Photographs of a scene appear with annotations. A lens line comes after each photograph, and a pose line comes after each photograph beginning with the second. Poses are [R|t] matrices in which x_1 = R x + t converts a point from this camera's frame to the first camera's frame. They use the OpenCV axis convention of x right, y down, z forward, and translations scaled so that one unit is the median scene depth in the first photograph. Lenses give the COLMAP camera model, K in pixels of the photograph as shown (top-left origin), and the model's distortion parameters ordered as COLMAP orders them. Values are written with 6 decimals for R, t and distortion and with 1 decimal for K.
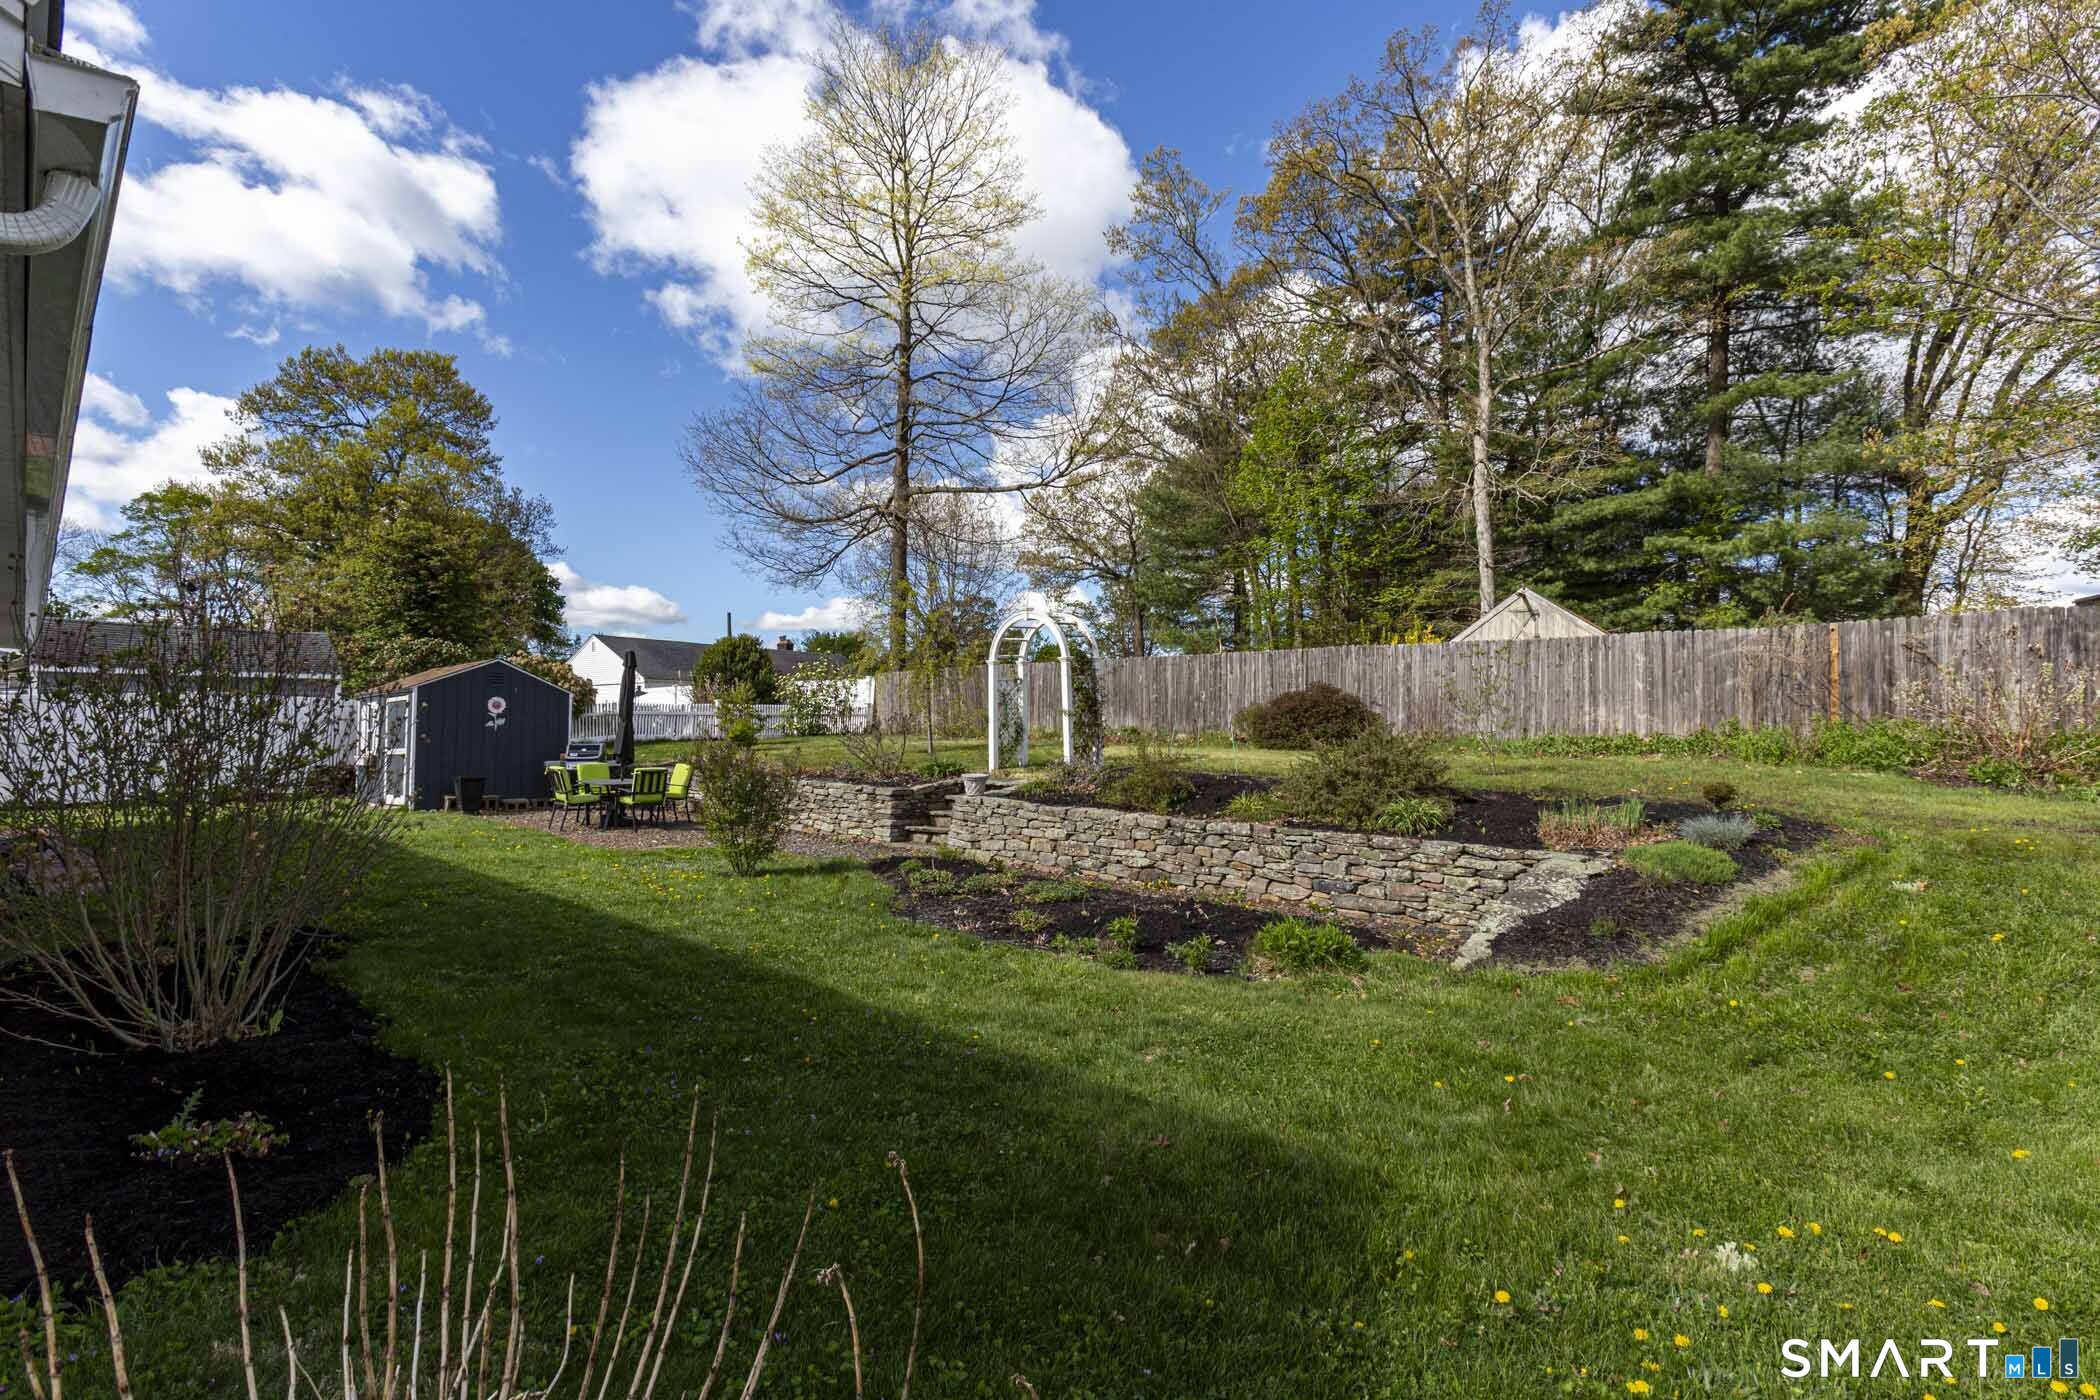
lens RADIAL K [[1004.2, 0, 1037.8], [0, 1004.2, 713.8], [0, 0, 1]] dist [0.000072, 0.000114]
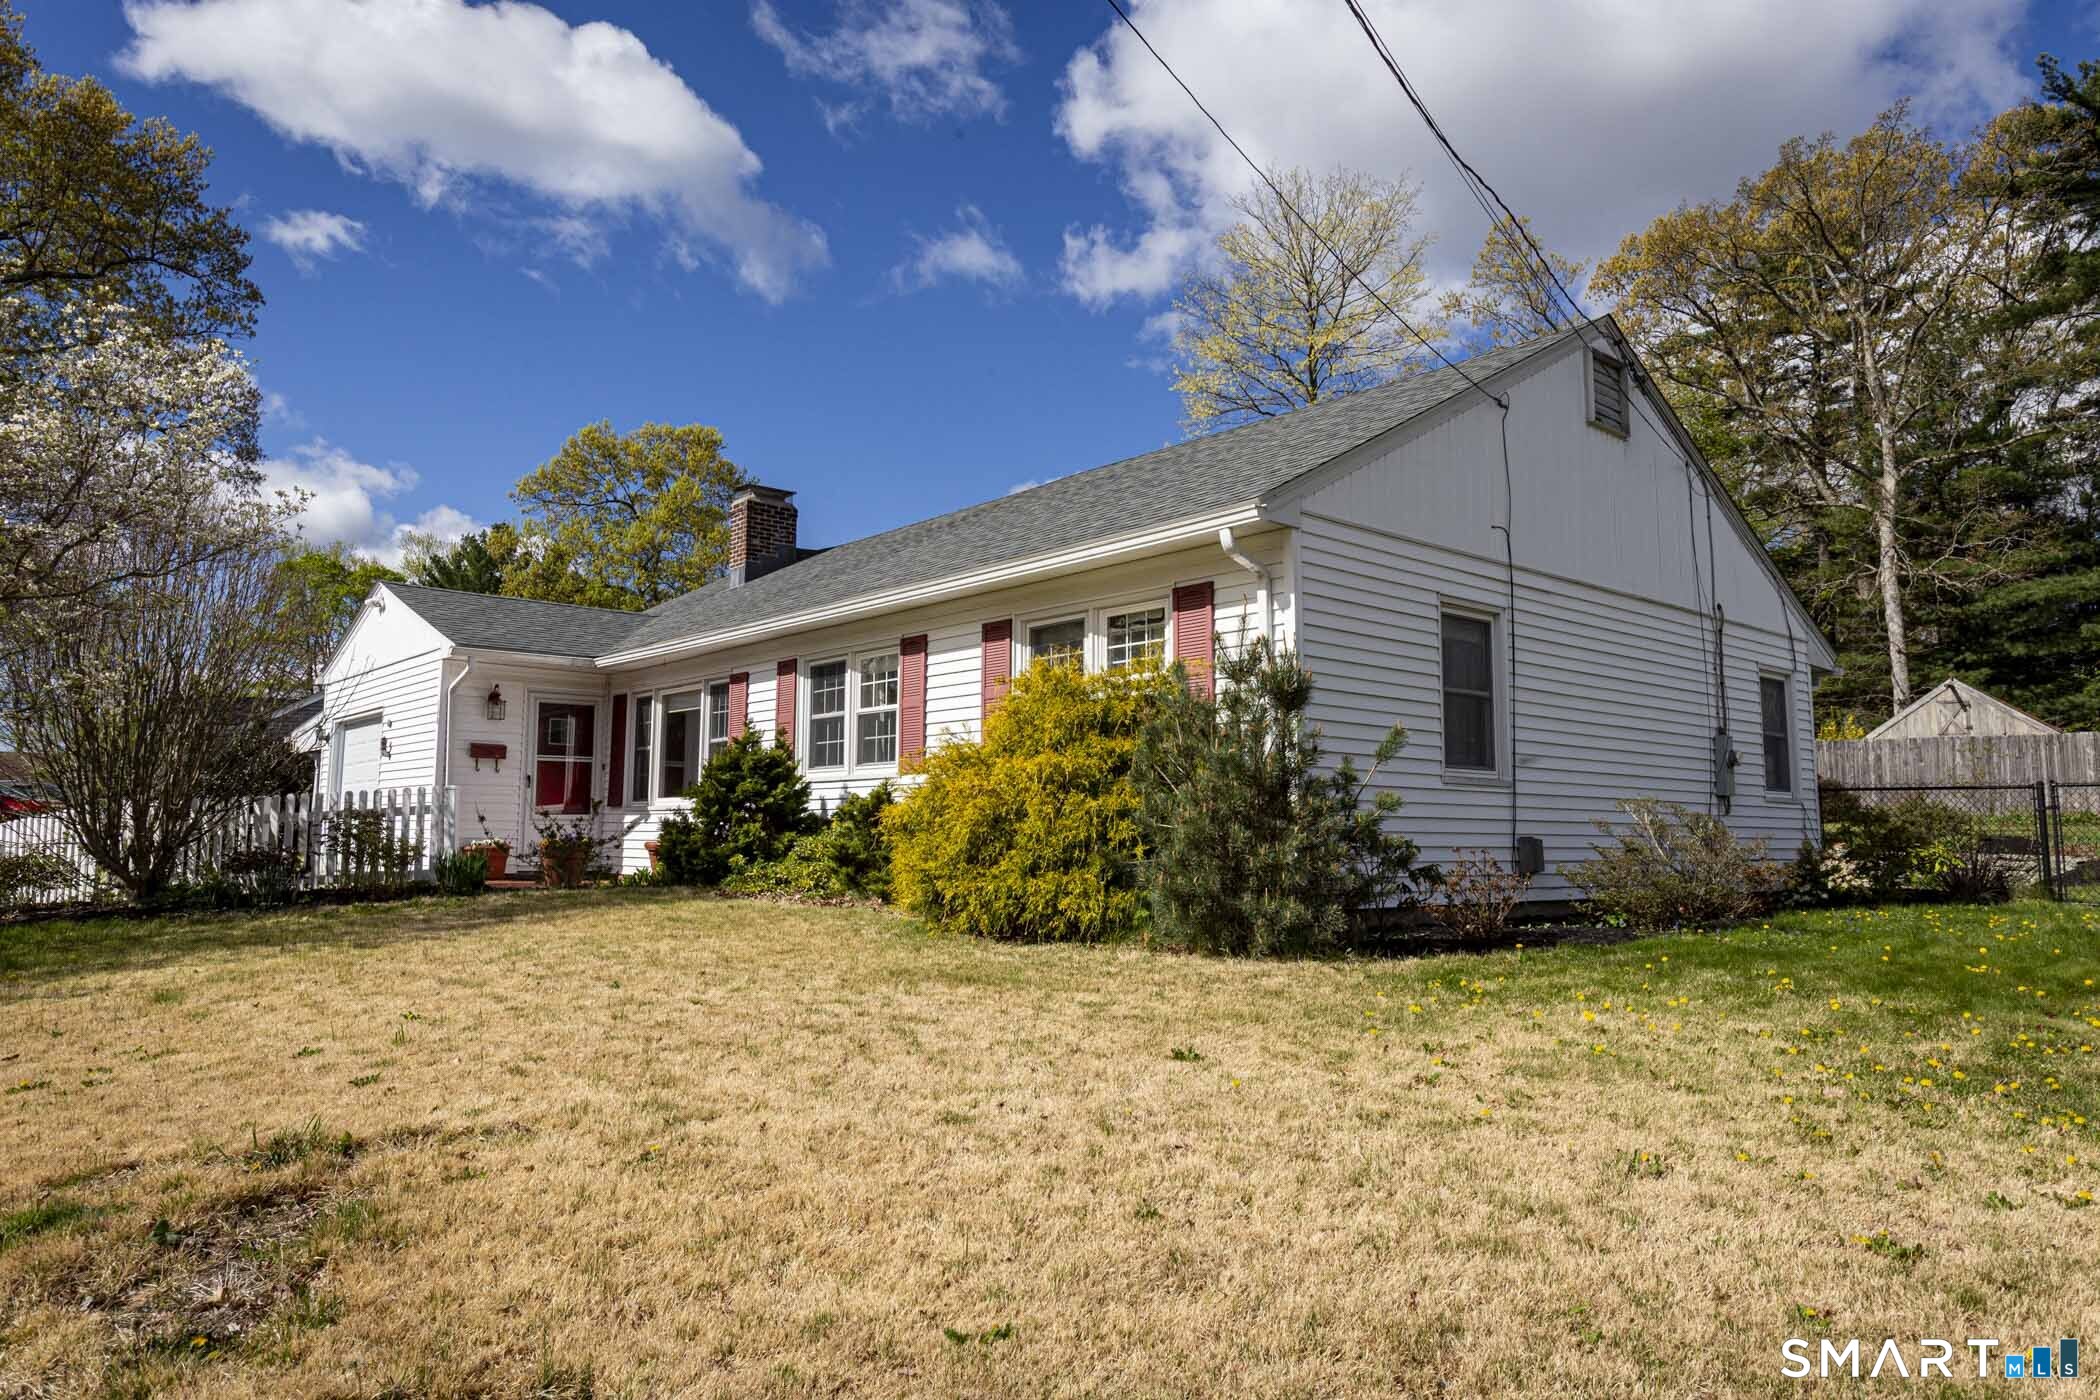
lens RADIAL K [[1406.5, 0, 1057.9], [0, 1406.5, 686.2], [0, 0, 1]] dist [0.043650, 0.002680]
pose [[0.997134, -0.004498, -0.075525, -0.249337], [-0.002904, 0.995220, -0.097615, 0.019401], [0.075603, 0.097554, 0.992354, -0.403915]]
